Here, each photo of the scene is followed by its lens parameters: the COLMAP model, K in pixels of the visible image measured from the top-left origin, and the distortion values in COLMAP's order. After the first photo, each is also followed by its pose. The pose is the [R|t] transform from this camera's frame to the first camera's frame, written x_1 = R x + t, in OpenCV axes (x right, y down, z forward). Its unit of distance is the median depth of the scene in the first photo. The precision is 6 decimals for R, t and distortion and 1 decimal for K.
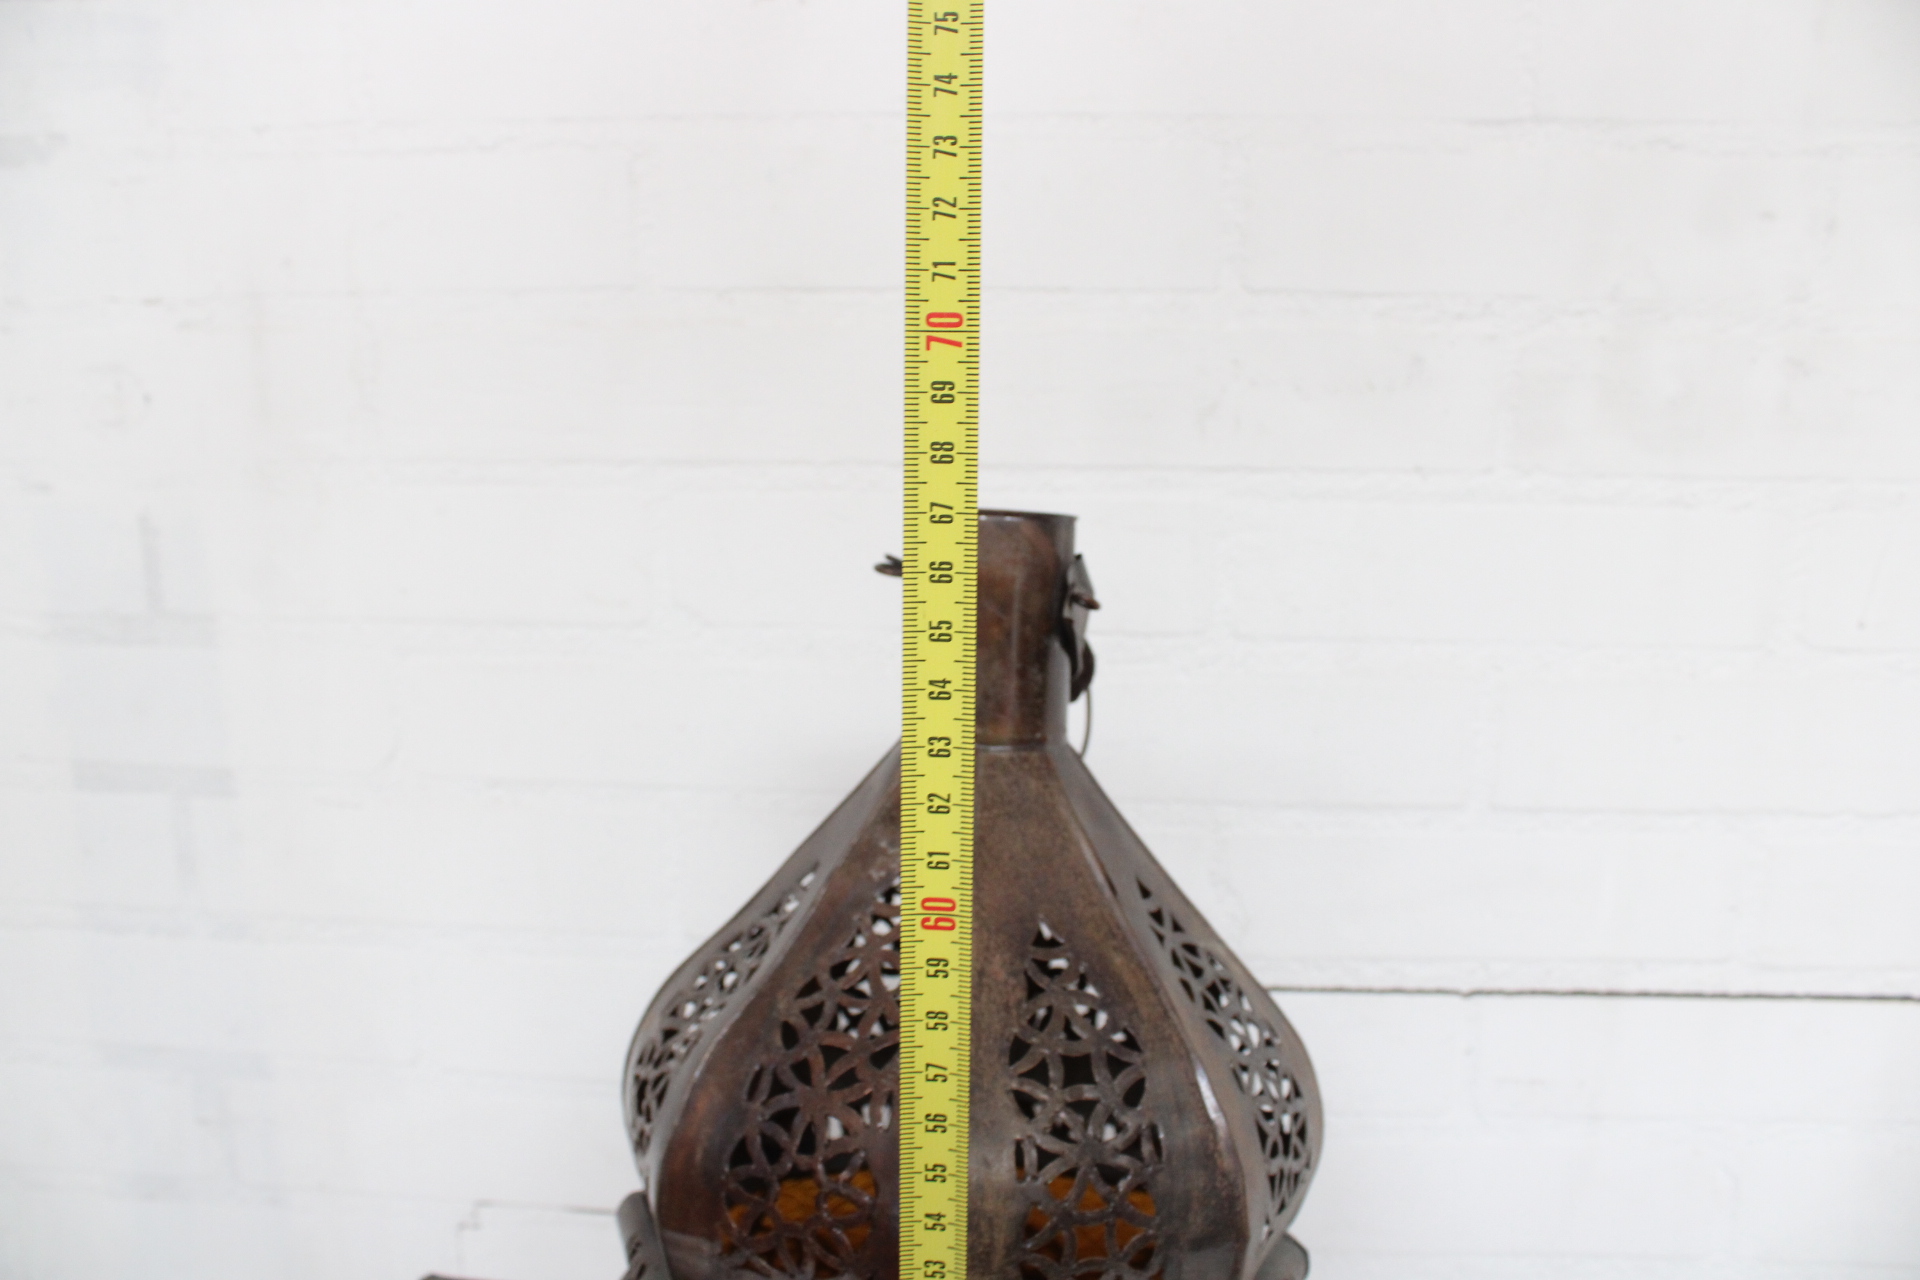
lens RADIAL K [[1552.2, 0, 960.0], [0, 1552.2, 640.0], [0, 0, 1]] dist [-0.151602, 0.128193]
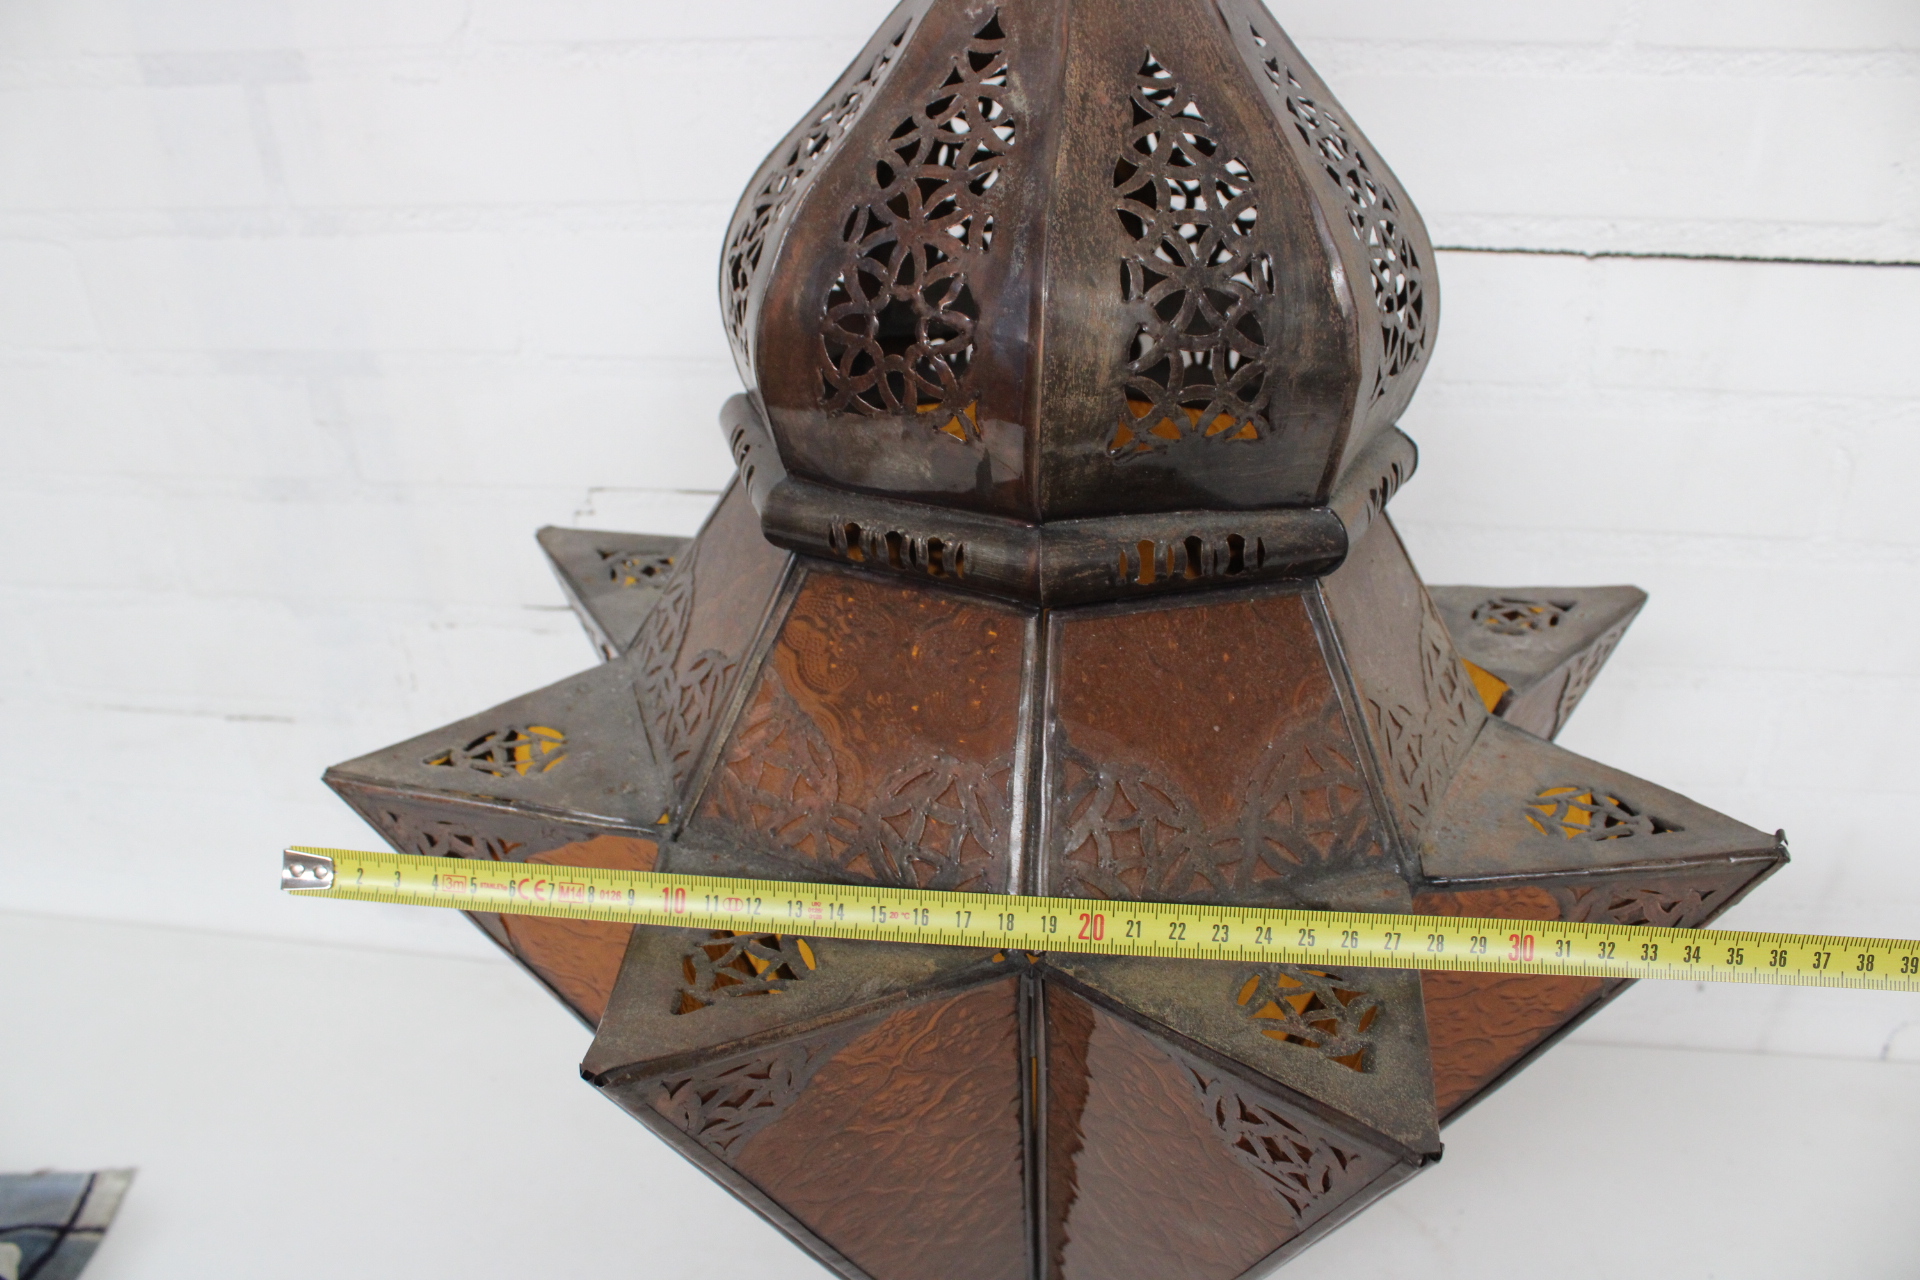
lens RADIAL K [[1552.2, 0, 960.0], [0, 1552.2, 640.0], [0, 0, 1]] dist [-0.151602, 0.128193]
pose [[0.997724, -0.001249, -0.067420, 0.000138], [0.023919, 0.941367, 0.336534, 0.209520], [0.063047, -0.337381, 0.939255, 0.003116]]
